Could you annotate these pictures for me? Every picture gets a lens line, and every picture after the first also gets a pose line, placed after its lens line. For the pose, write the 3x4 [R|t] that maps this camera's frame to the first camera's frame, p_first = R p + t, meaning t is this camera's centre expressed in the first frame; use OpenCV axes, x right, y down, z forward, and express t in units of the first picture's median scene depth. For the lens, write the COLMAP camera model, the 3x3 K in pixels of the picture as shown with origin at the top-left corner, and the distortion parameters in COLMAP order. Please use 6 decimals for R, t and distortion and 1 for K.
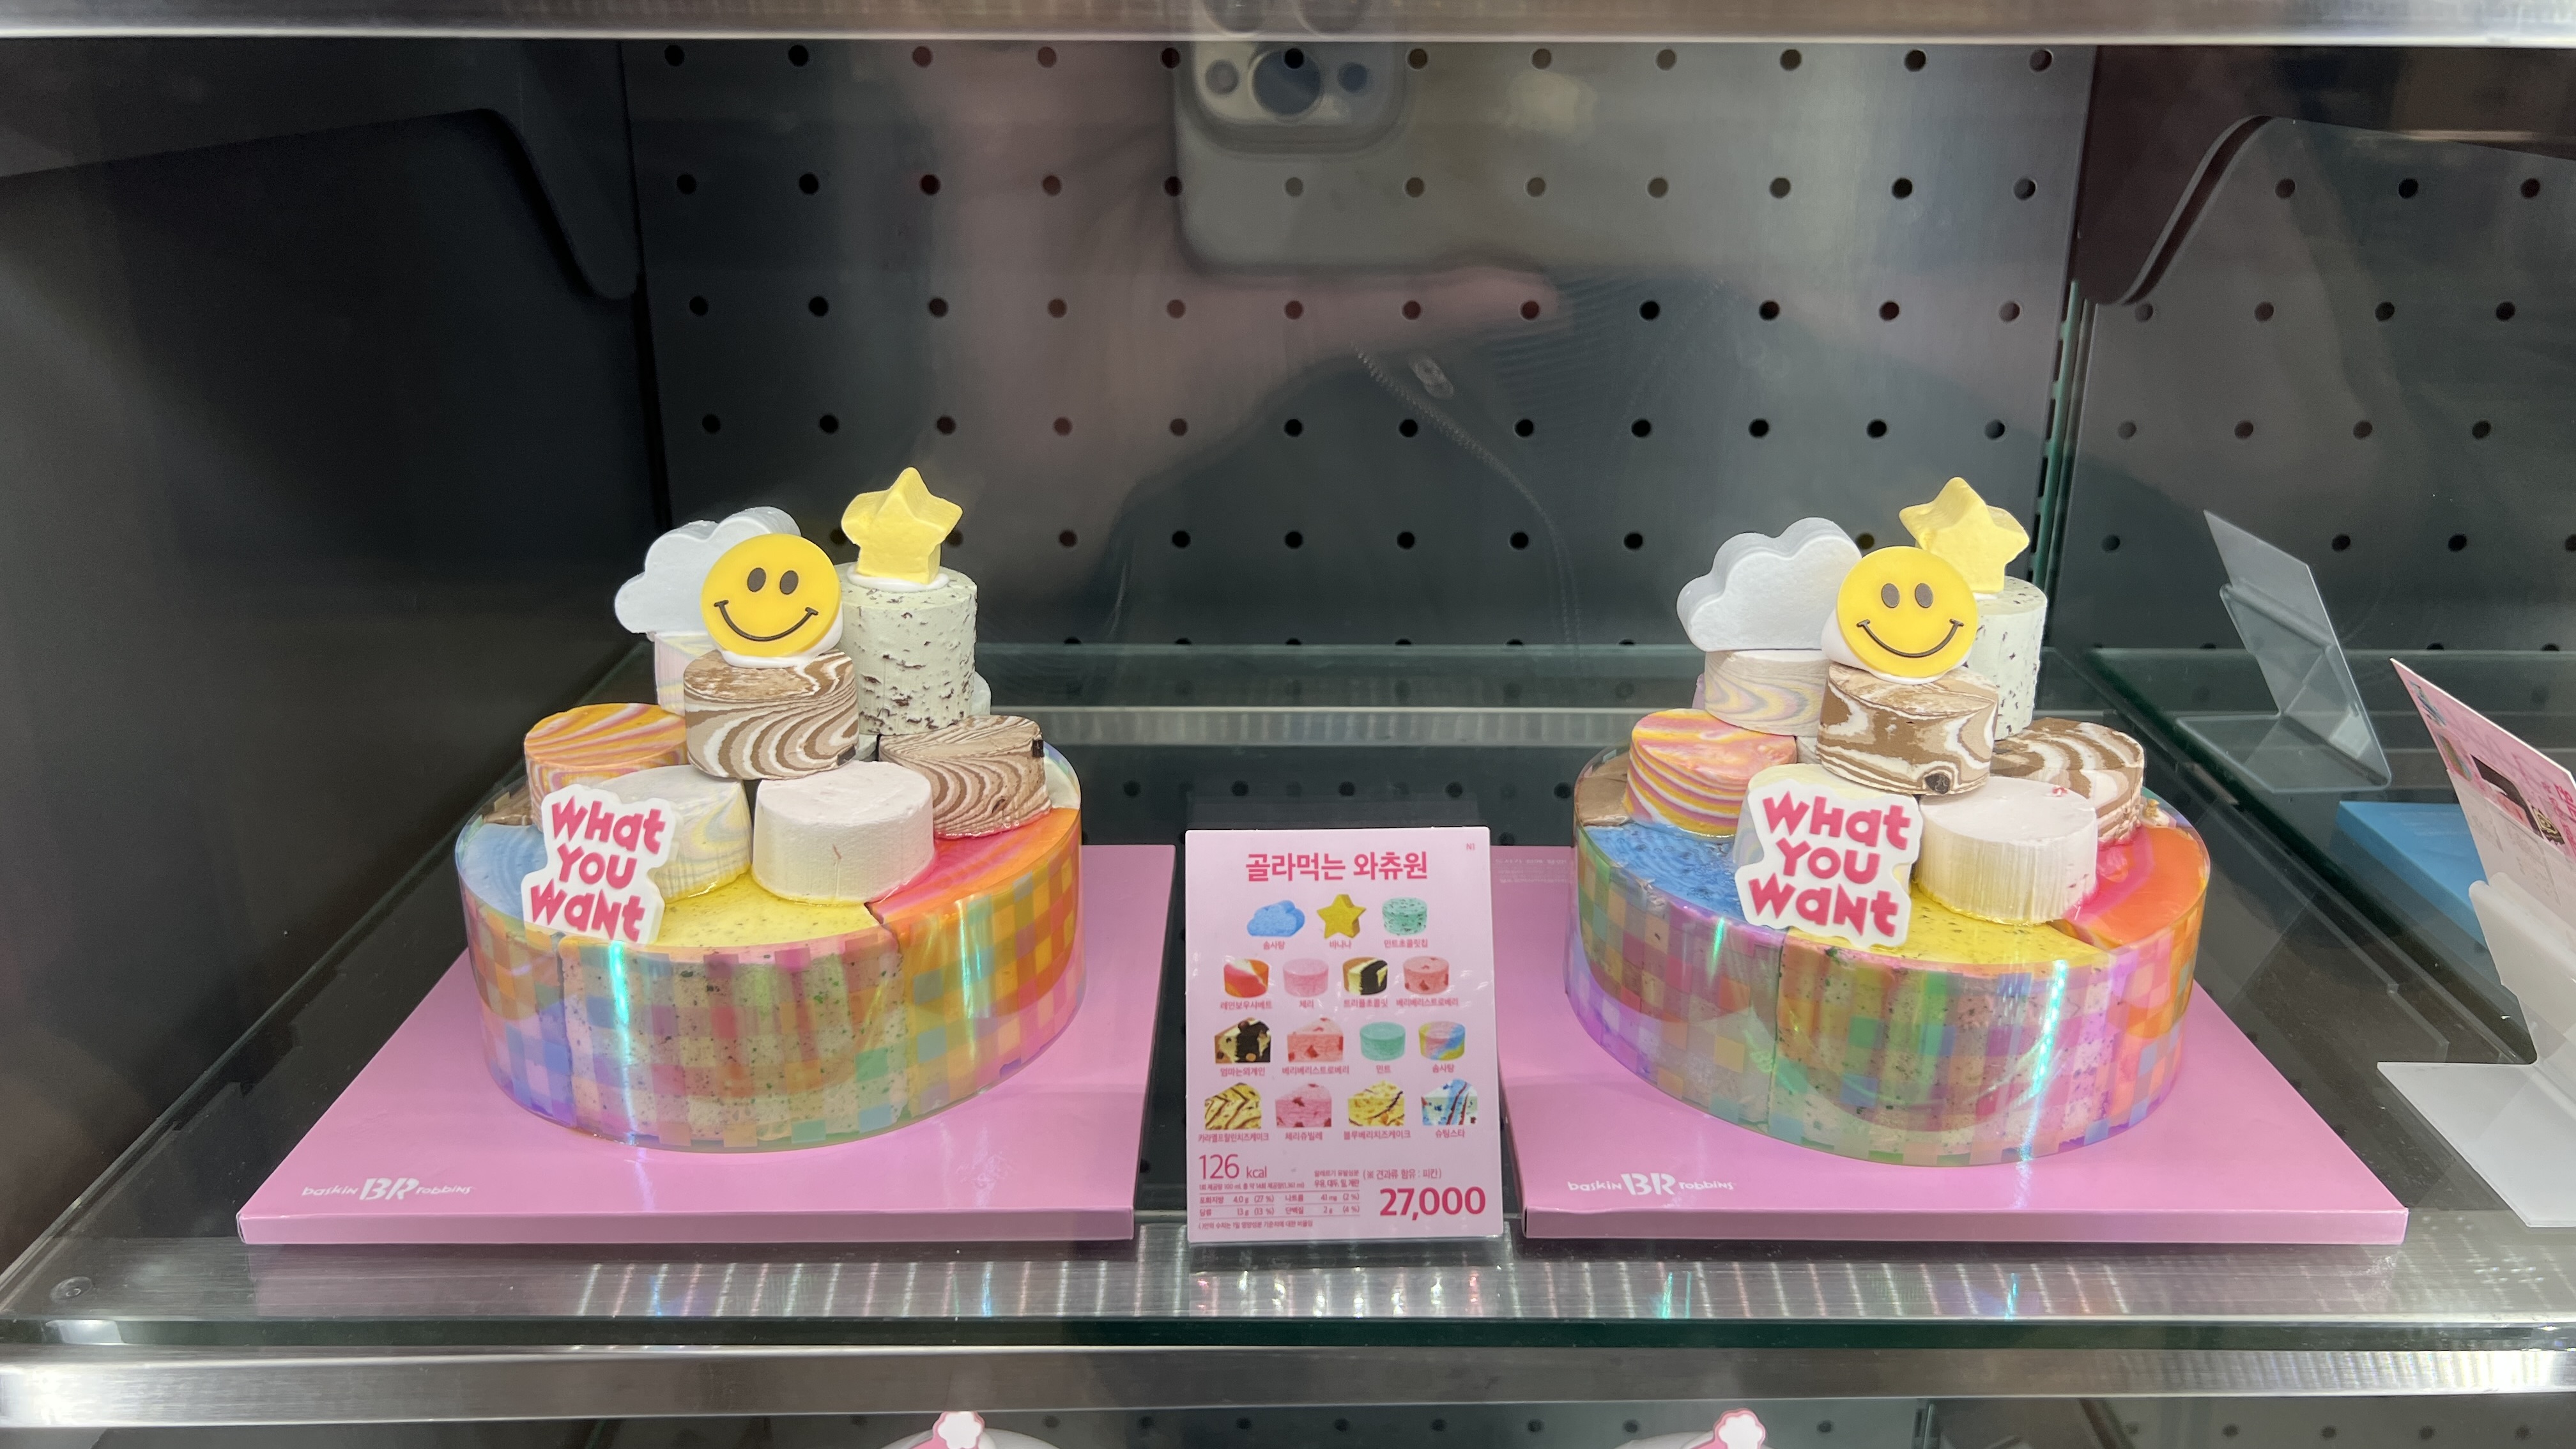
lens RADIAL K [[1978.0, 0, 1288.0], [0, 1978.0, 724.5], [0, 0, 1]] dist [0.058049, -0.097434]
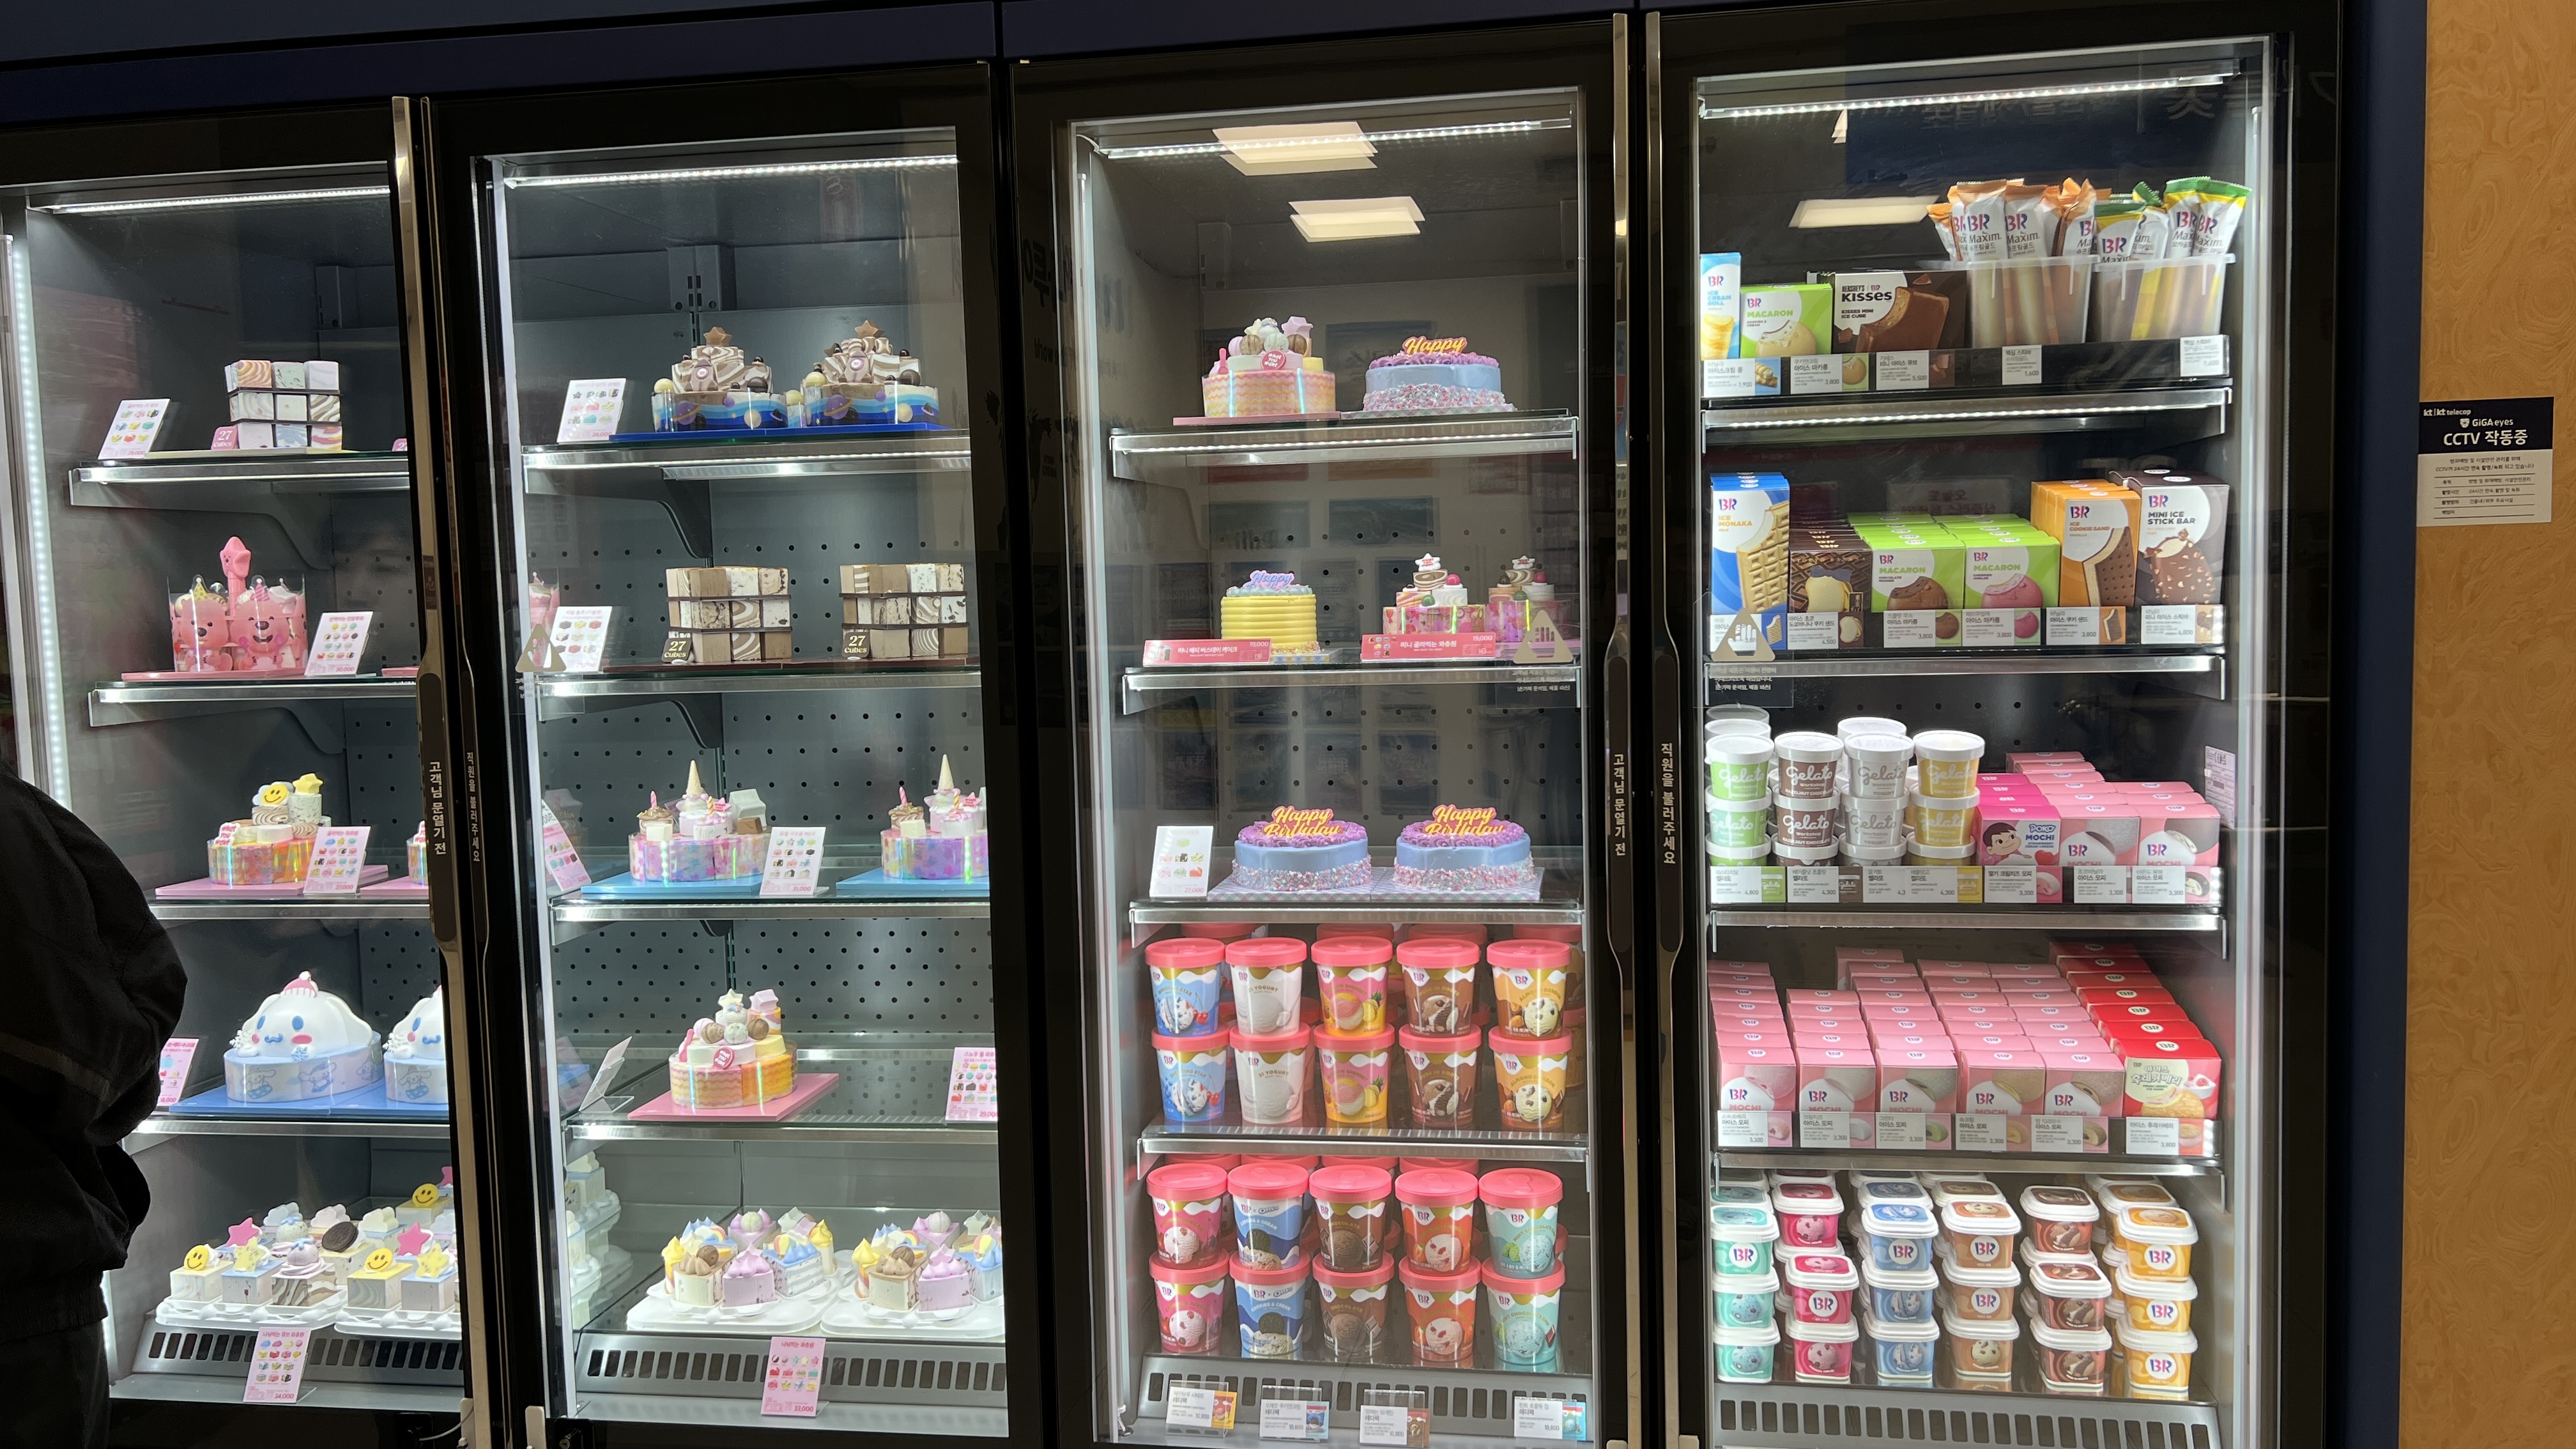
lens RADIAL K [[2009.8, 0, 1288.0], [0, 2009.8, 724.5], [0, 0, 1]] dist [0.075410, -0.086852]
pose [[0.985097, -0.016772, -0.171178, 3.634694], [-0.030602, 0.962264, -0.270392, 1.243974], [0.169254, 0.271600, 0.947410, -4.089676]]
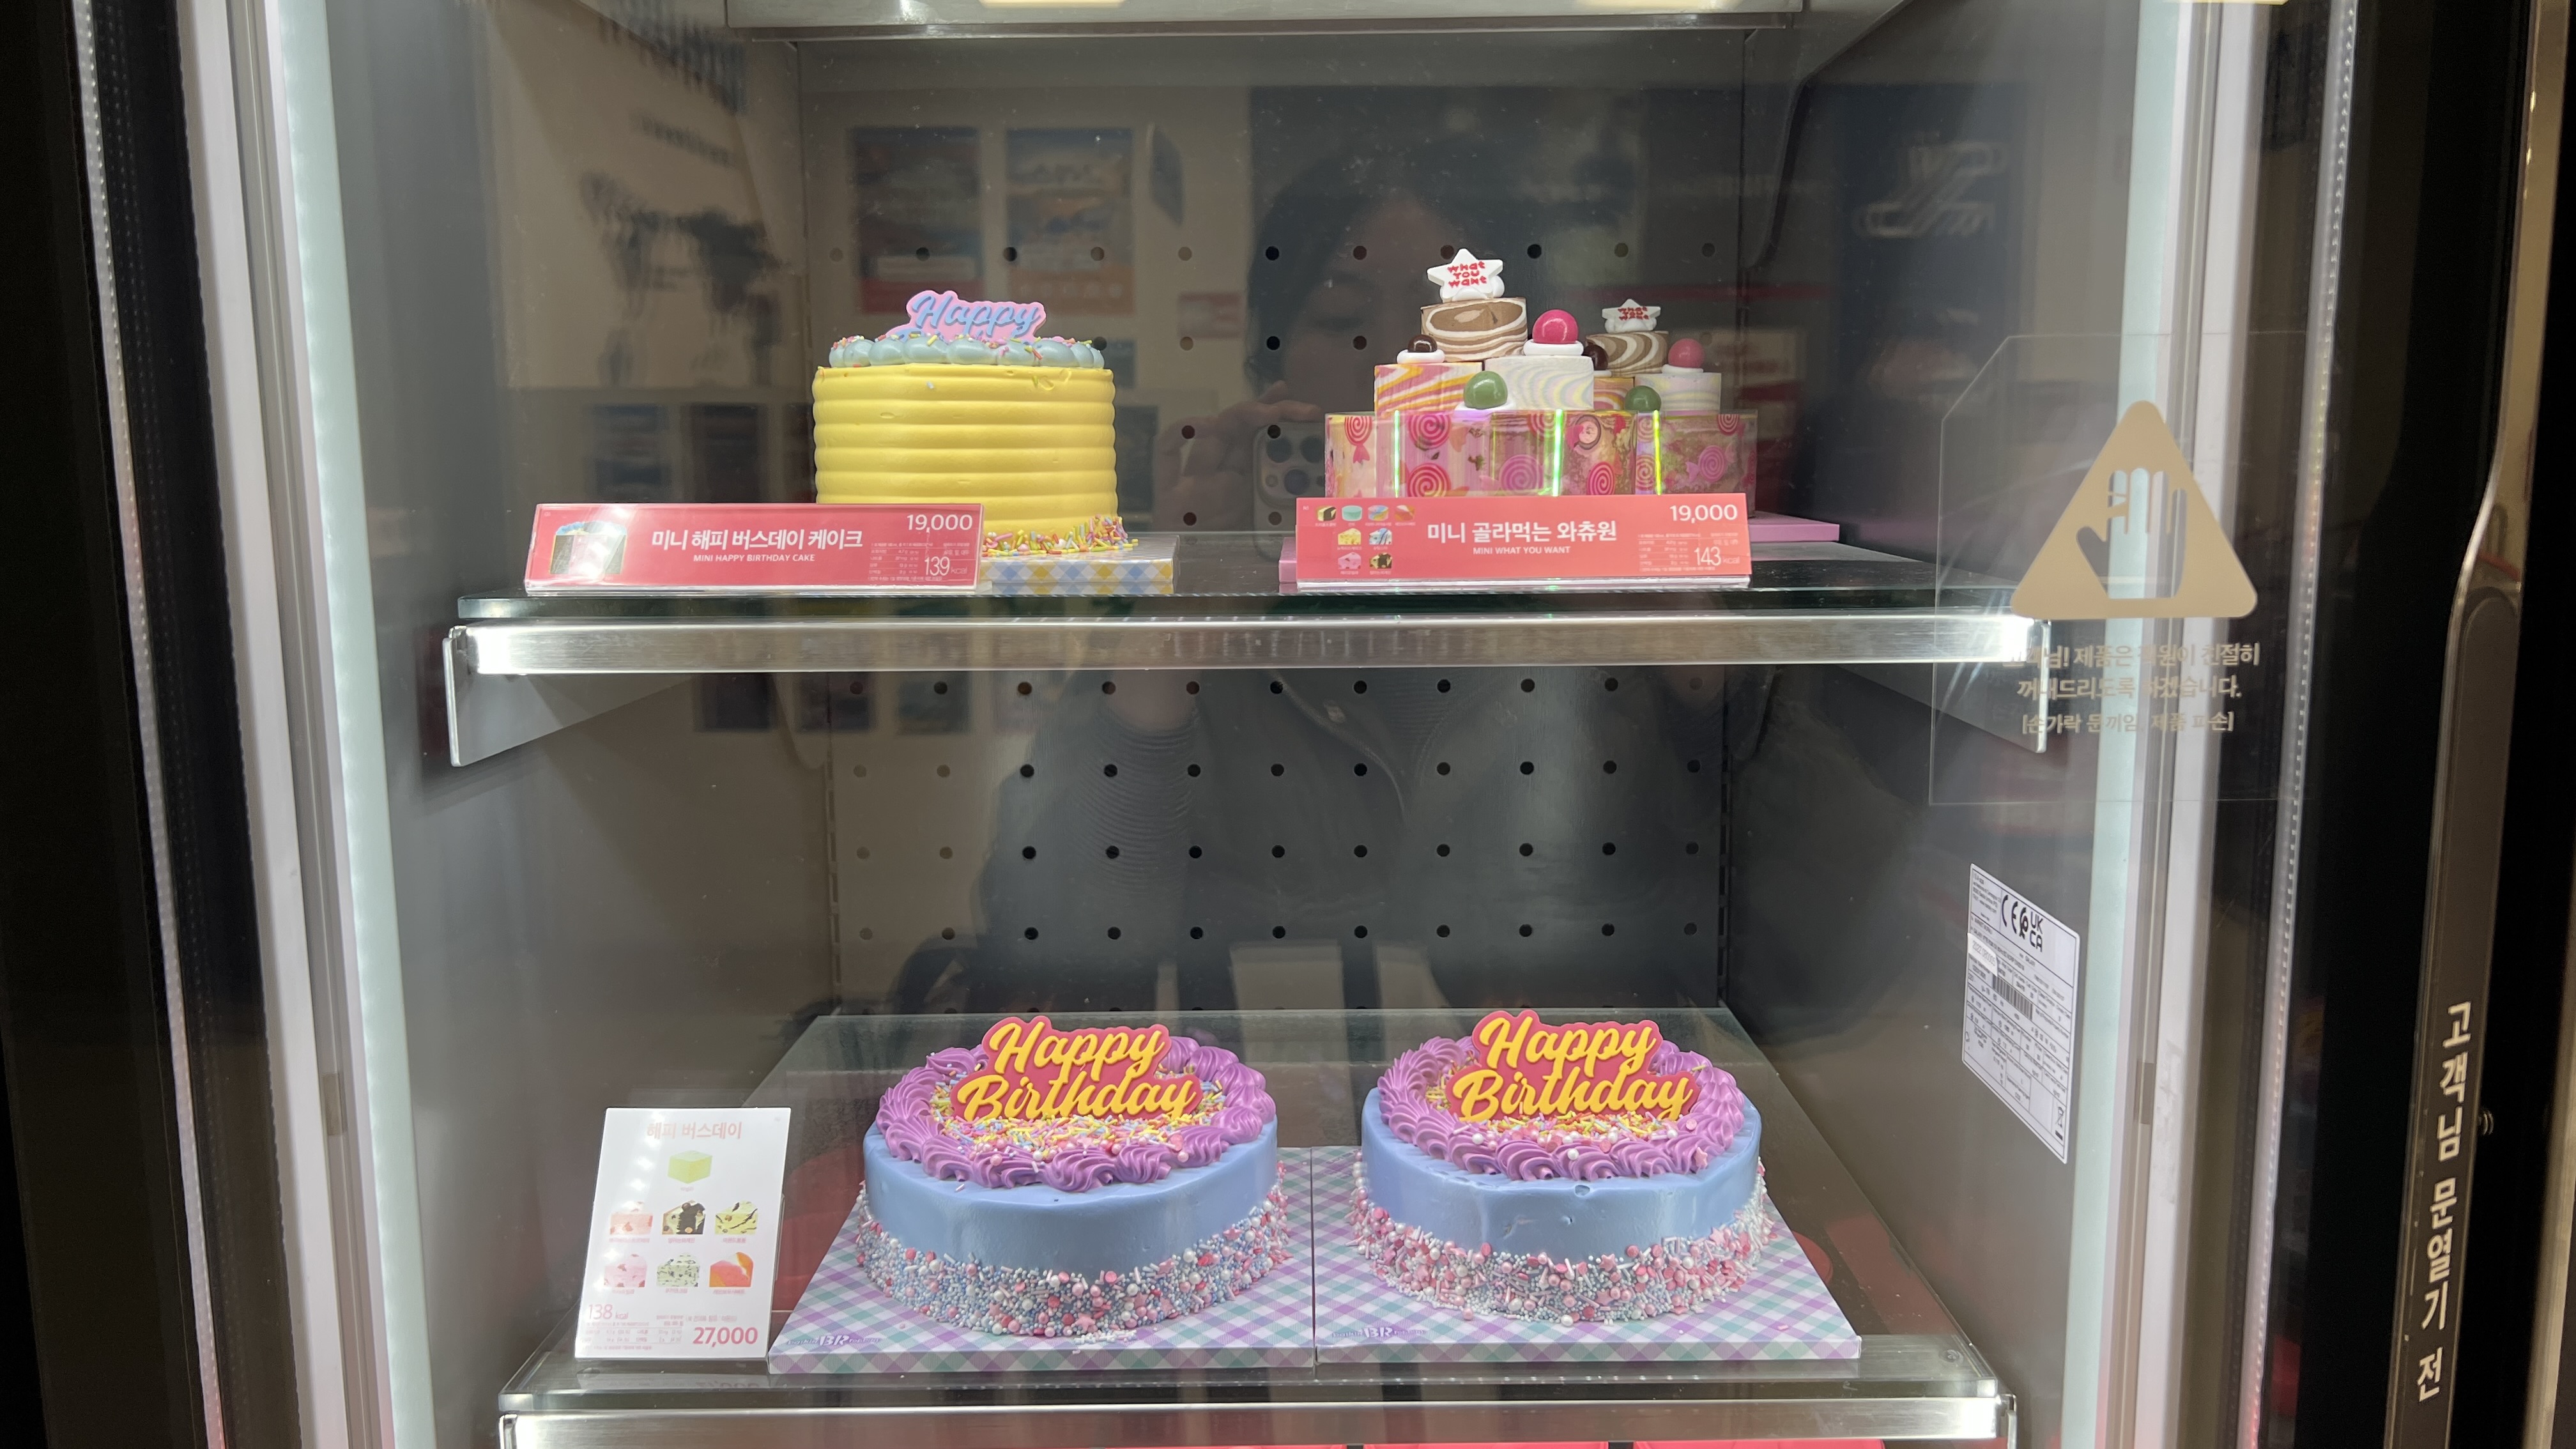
lens RADIAL K [[1978.0, 0, 1288.0], [0, 1978.0, 724.5], [0, 0, 1]] dist [0.058049, -0.097434]
pose [[0.999927, -0.011579, -0.003435, 2.947081], [0.010597, 0.977561, -0.210385, 0.116755], [0.005794, 0.210334, 0.977612, -0.695460]]
